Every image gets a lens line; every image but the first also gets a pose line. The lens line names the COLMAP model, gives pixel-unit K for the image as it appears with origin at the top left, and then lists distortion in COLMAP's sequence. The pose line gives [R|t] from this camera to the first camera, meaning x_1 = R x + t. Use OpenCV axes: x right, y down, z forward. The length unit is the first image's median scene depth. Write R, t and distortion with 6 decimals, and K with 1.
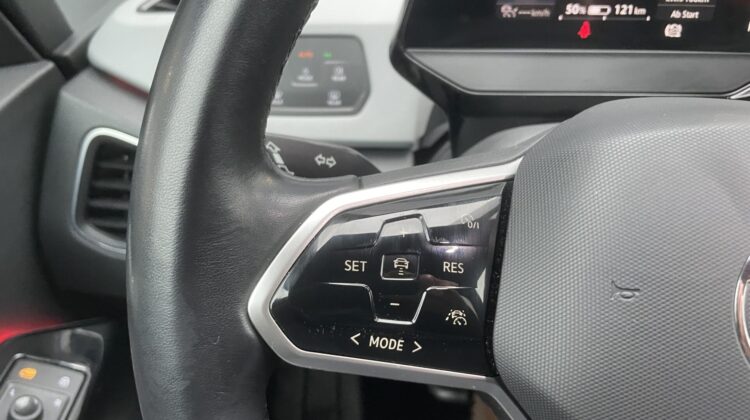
lens RADIAL K [[591.4, 0, 367.7], [0, 591.4, 209.8], [0, 0, 1]] dist [0.037063, -0.082694]
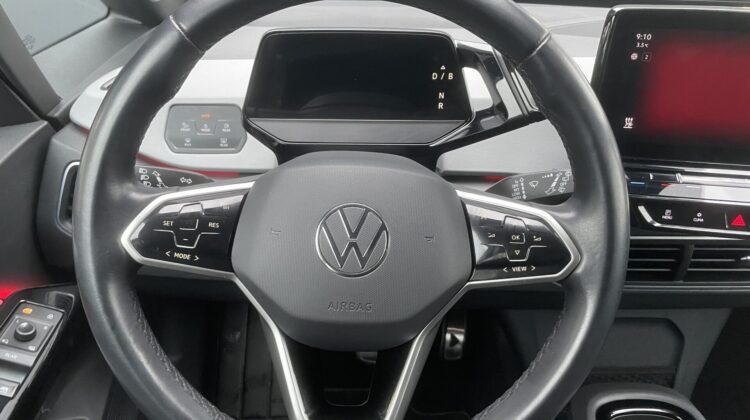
lens RADIAL K [[591.4, 0, 379.8], [0, 591.4, 209.5], [0, 0, 1]] dist [0.037063, -0.082694]
pose [[0.999806, 0.001251, 0.019647, 0.374265], [-0.000490, 0.999251, -0.038687, 0.061548], [-0.019680, 0.038670, 0.999058, -0.679328]]
